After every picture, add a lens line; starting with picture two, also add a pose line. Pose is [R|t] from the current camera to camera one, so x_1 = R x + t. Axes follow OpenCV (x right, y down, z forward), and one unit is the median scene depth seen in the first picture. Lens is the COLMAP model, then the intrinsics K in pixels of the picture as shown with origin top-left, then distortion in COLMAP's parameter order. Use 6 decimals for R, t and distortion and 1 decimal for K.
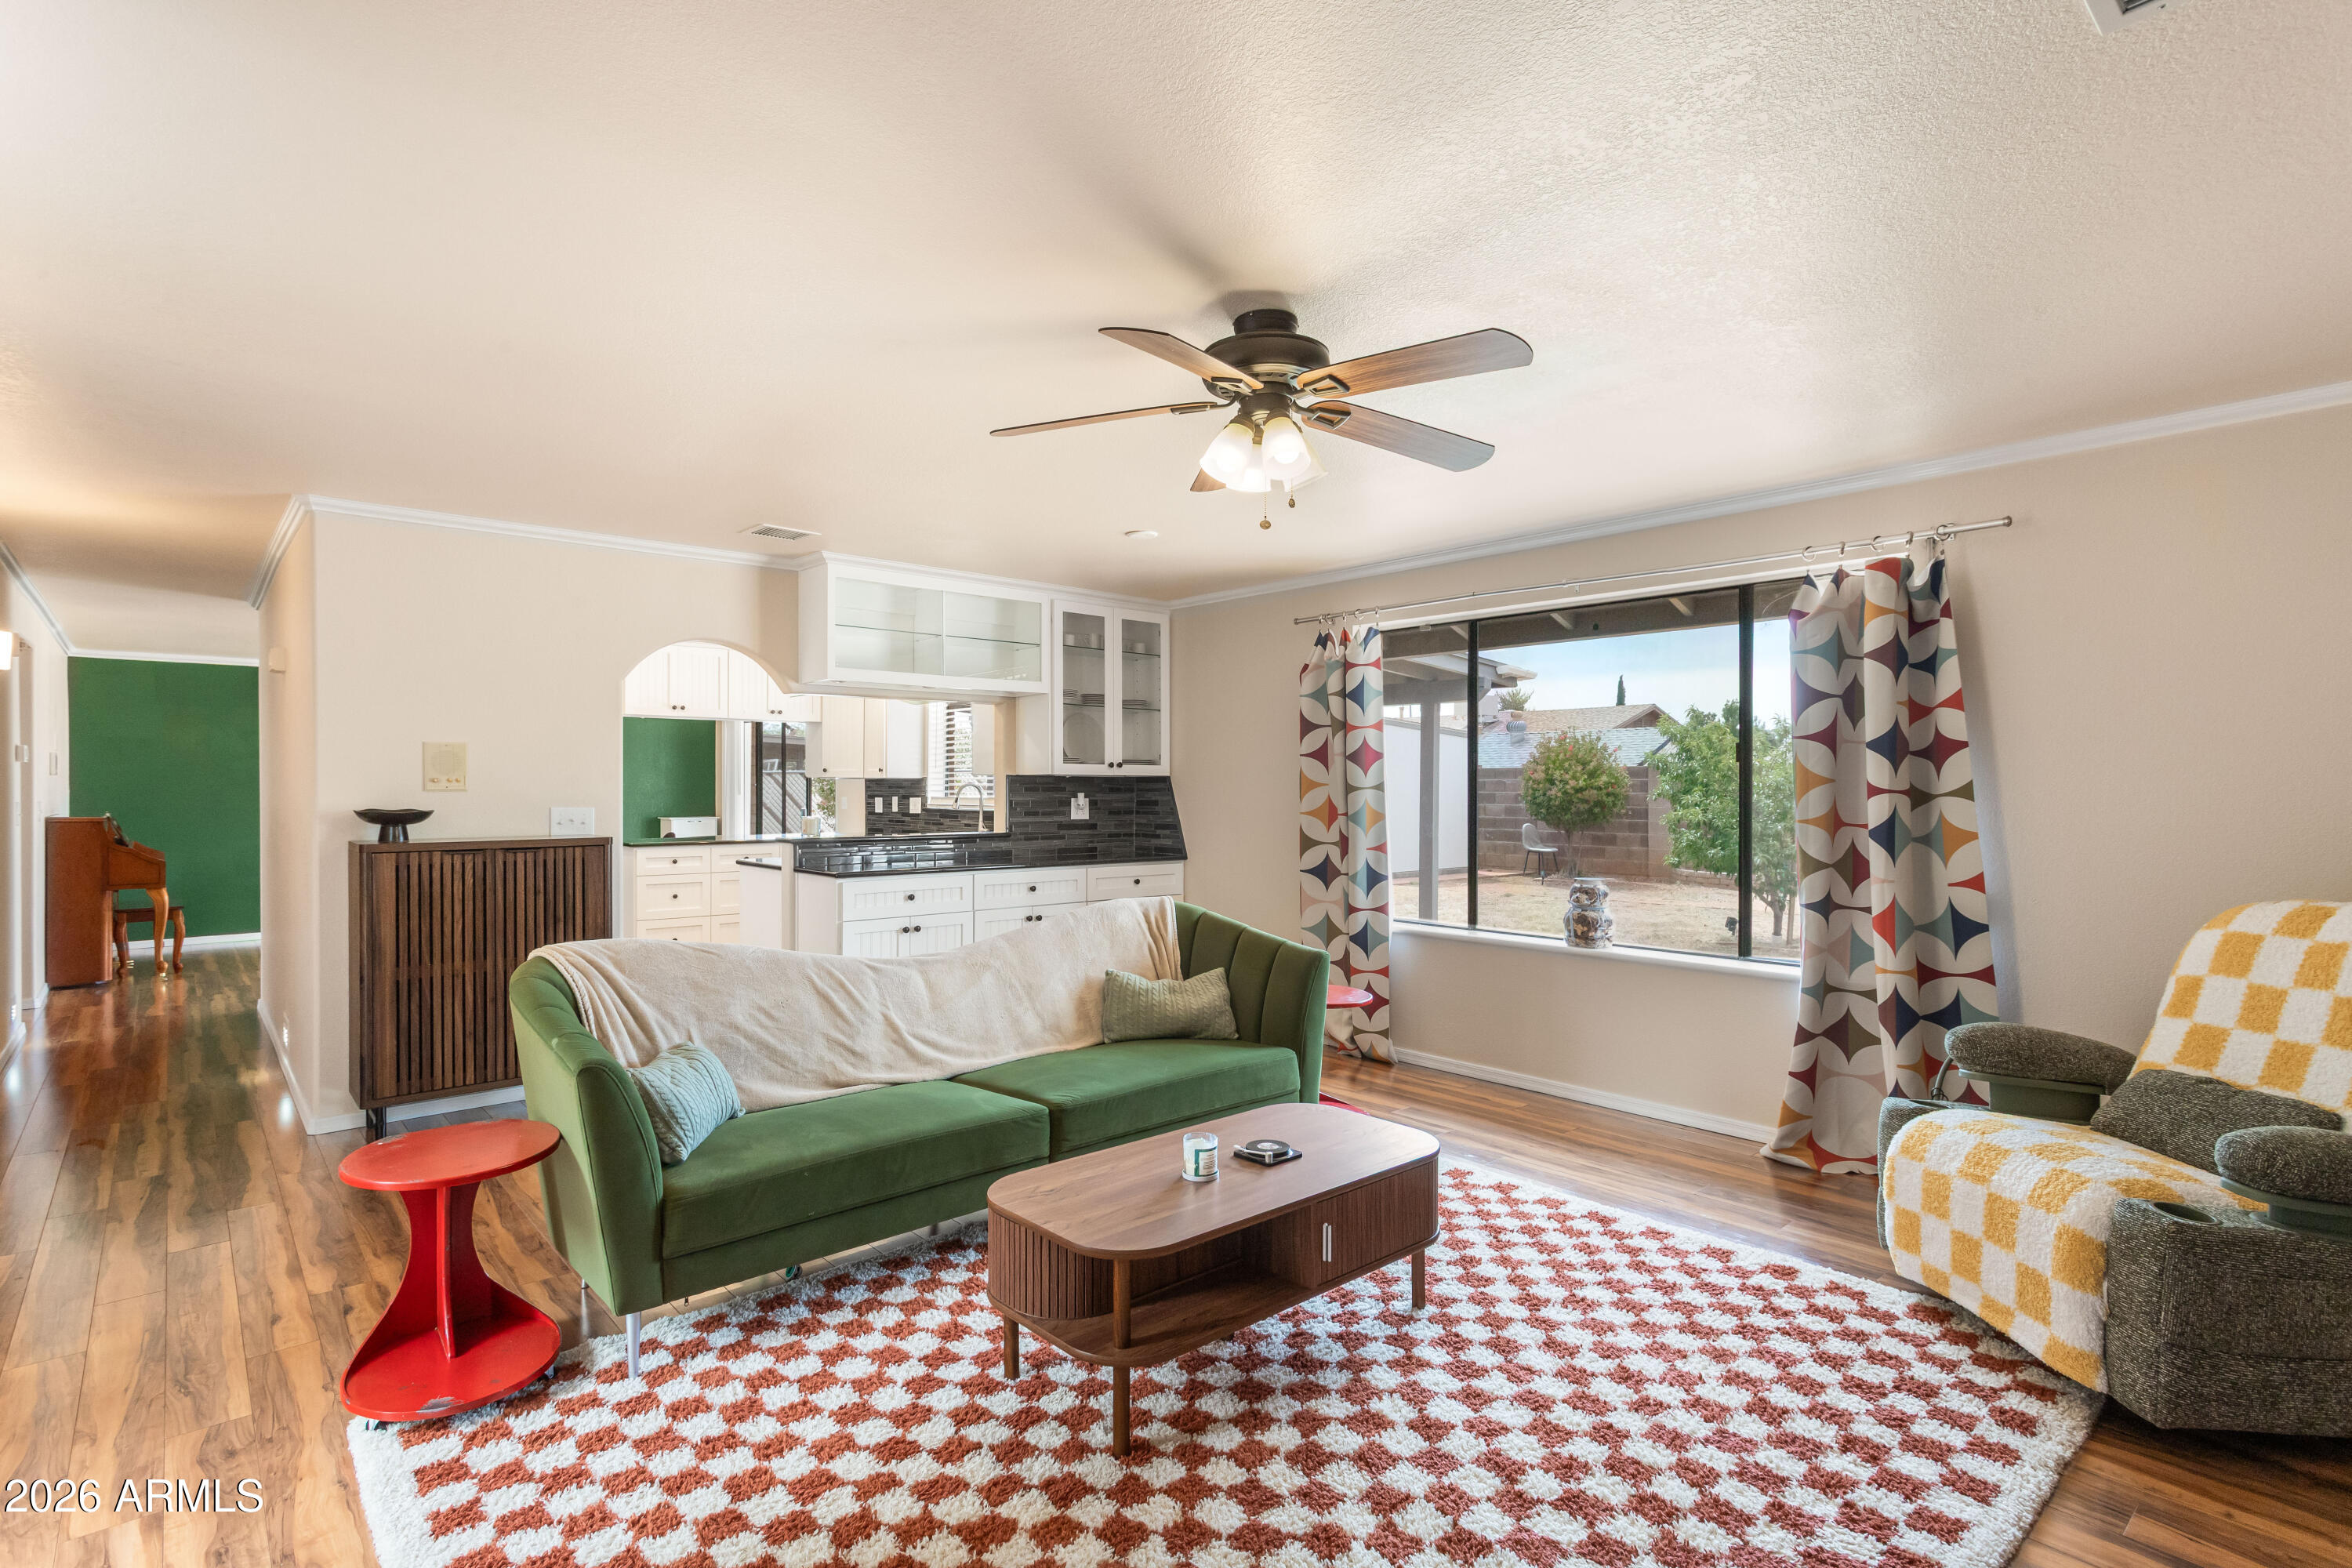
lens RADIAL K [[1133.3, 0, 1174.9], [0, 1133.3, 794.8], [0, 0, 1]] dist [0.003938, 0.000335]
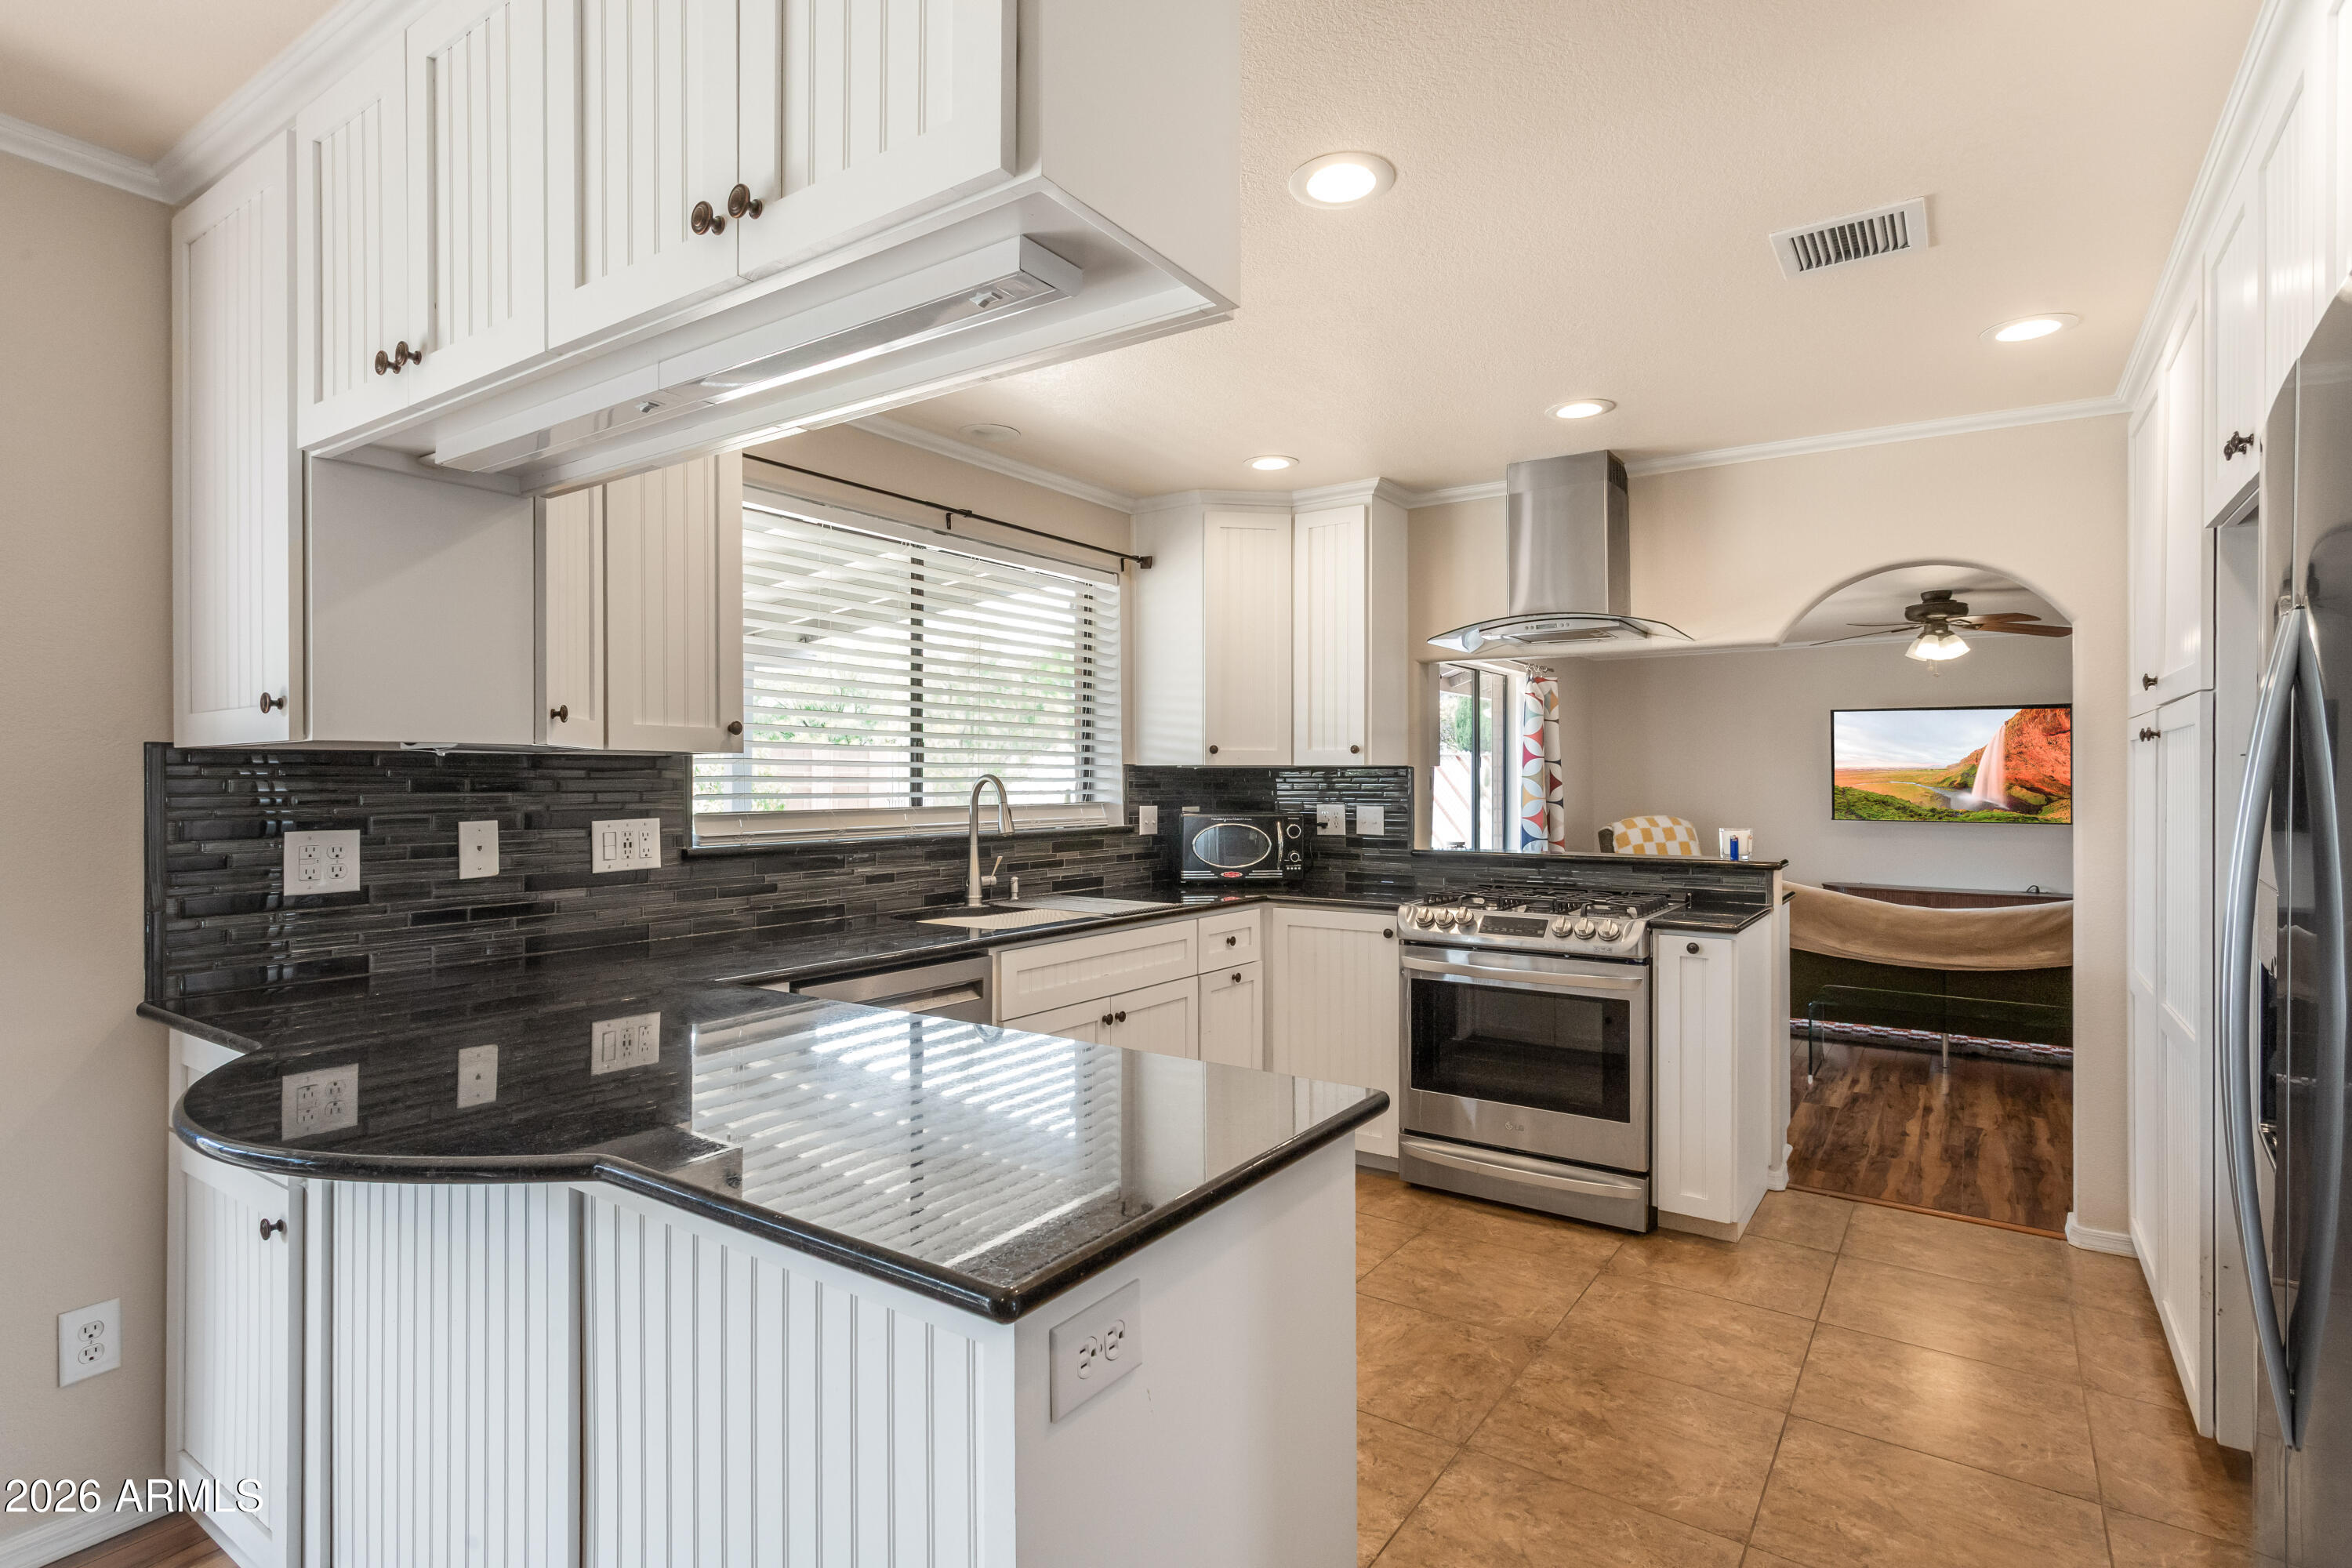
lens RADIAL K [[1156.0, 0, 1176.0], [0, 1156.0, 784.0], [0, 0, 1]] dist [-0.000768, 0.000216]
pose [[-0.245683, -0.005465, 0.969335, -0.908687], [0.004339, 0.999968, 0.006737, -0.013291], [-0.969340, 0.005861, -0.245652, 1.500692]]
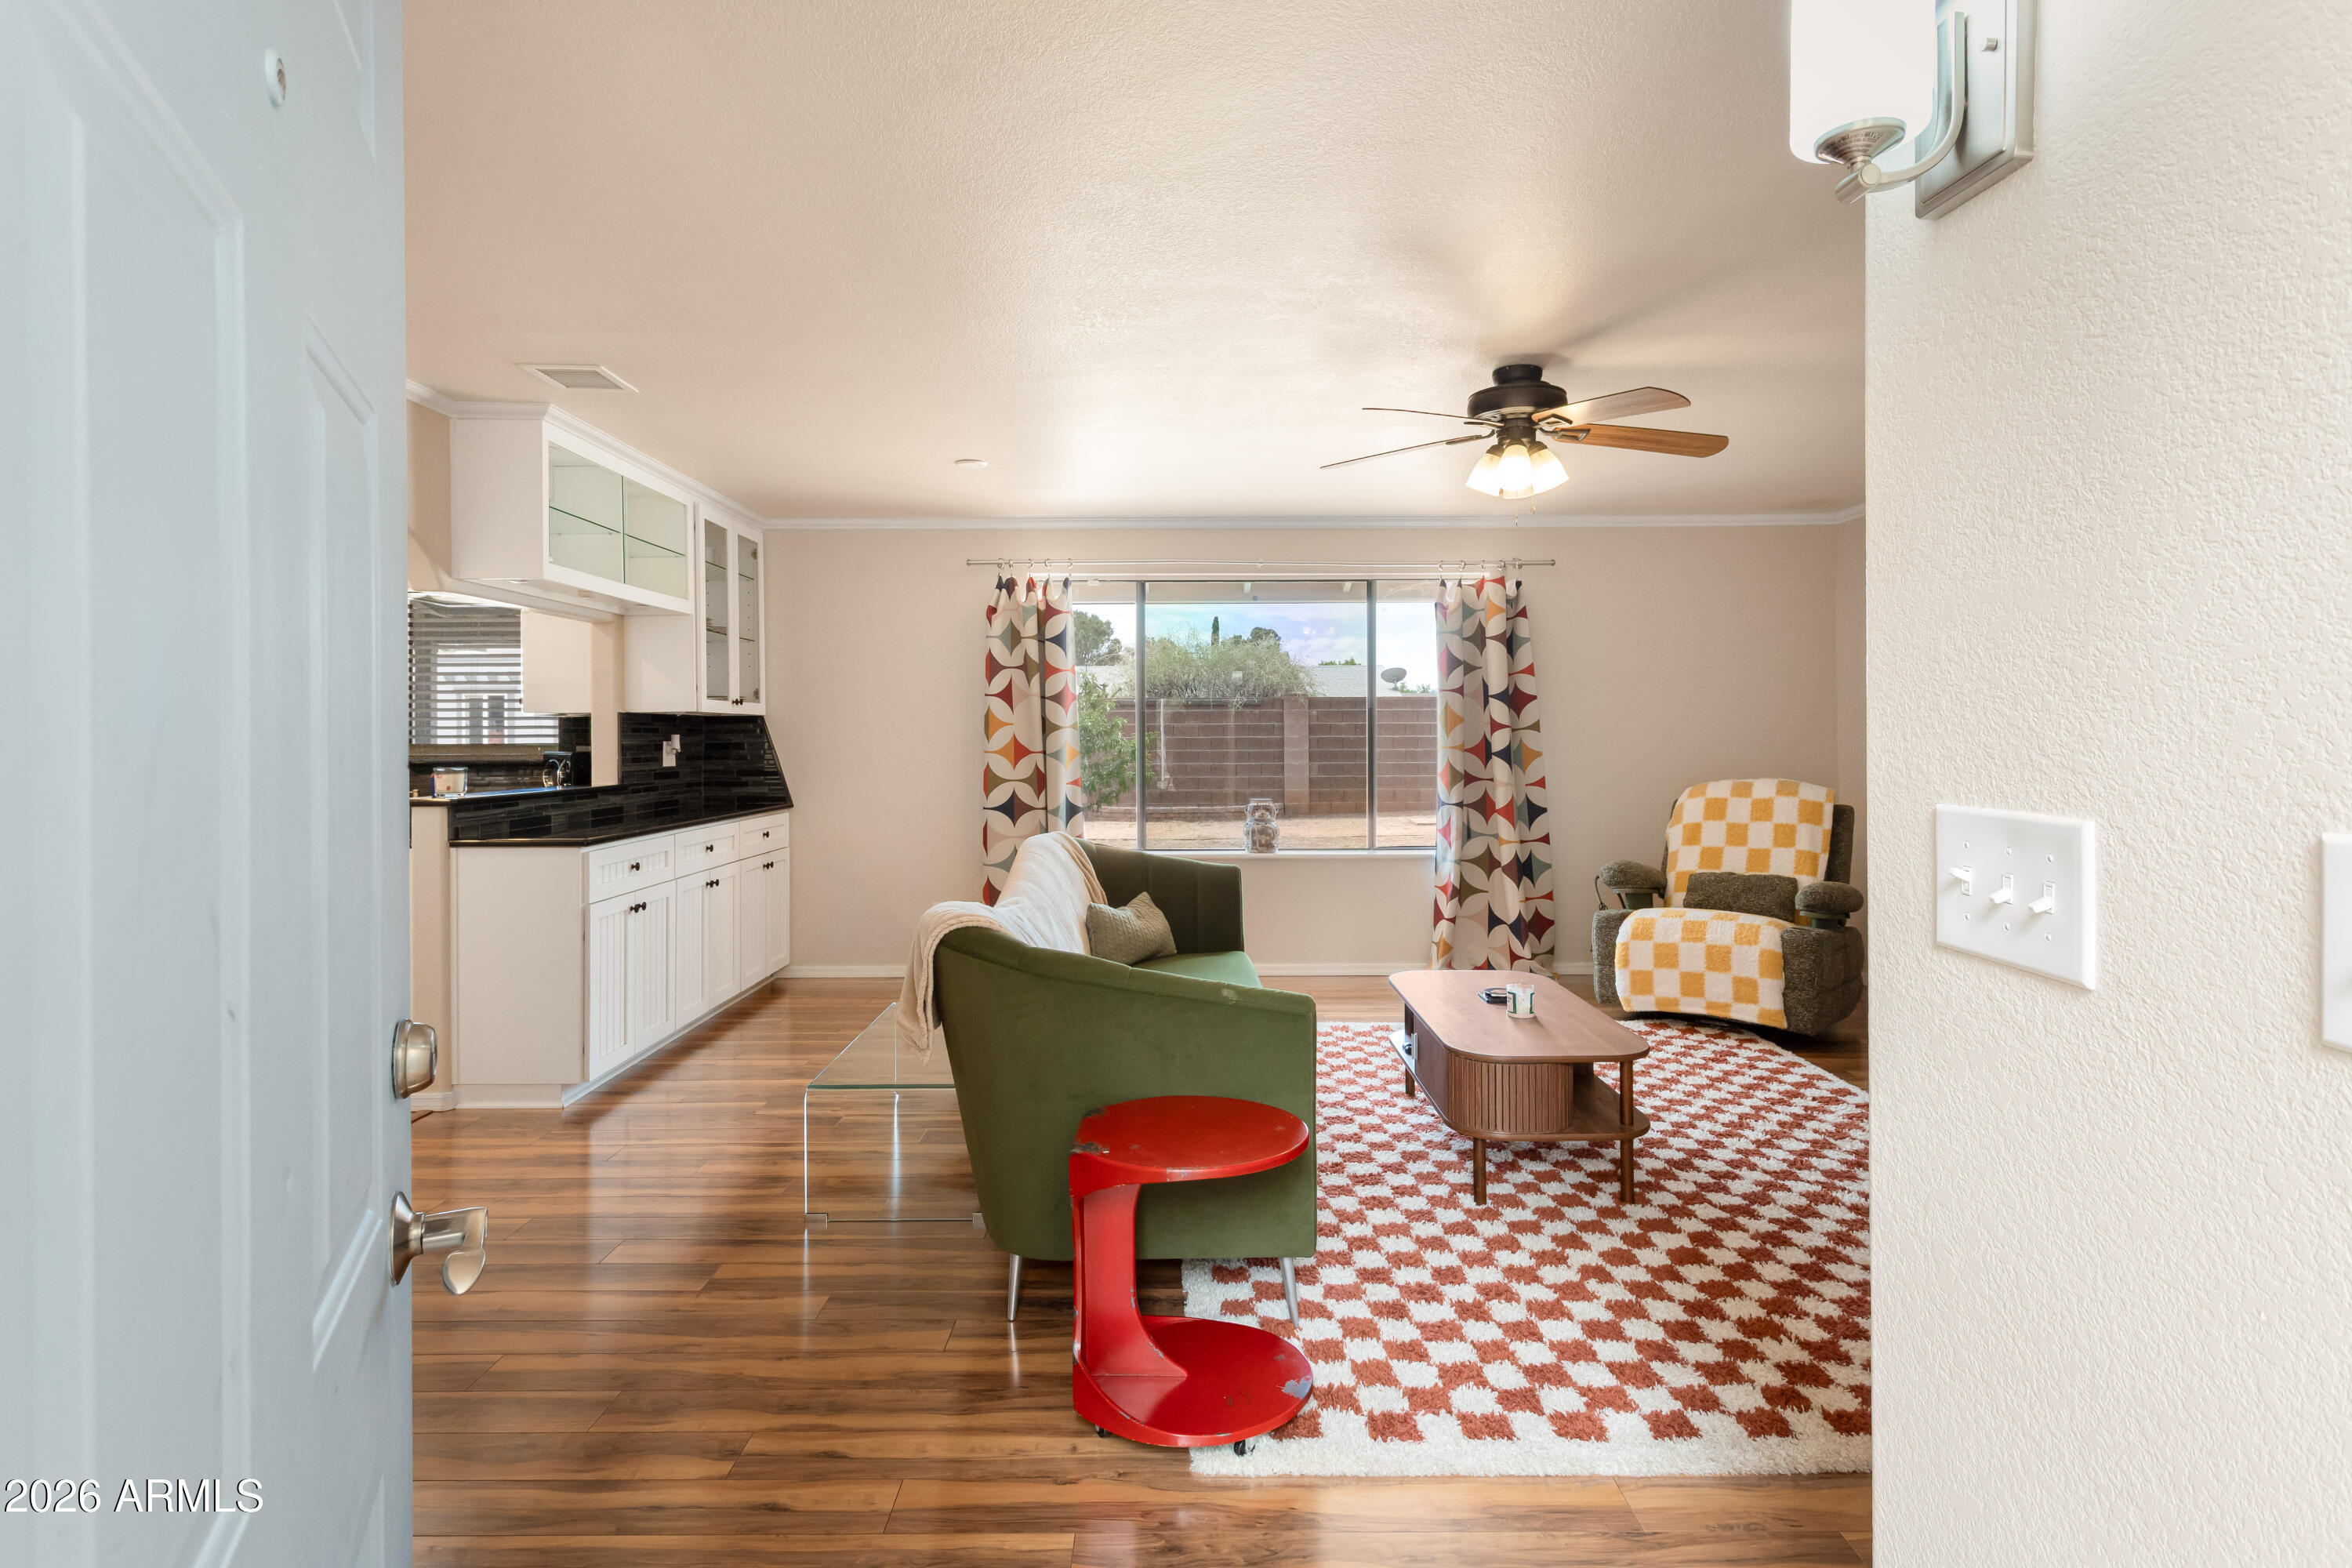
lens RADIAL K [[1171.0, 0, 1167.3], [0, 1171.0, 736.4], [0, 0, 1]] dist [0.002572, 0.000258]
pose [[0.665699, -0.004936, 0.746204, -0.574455], [0.010174, 0.999945, -0.002462, 0.006430], [-0.746151, 0.009231, 0.665713, 0.182722]]
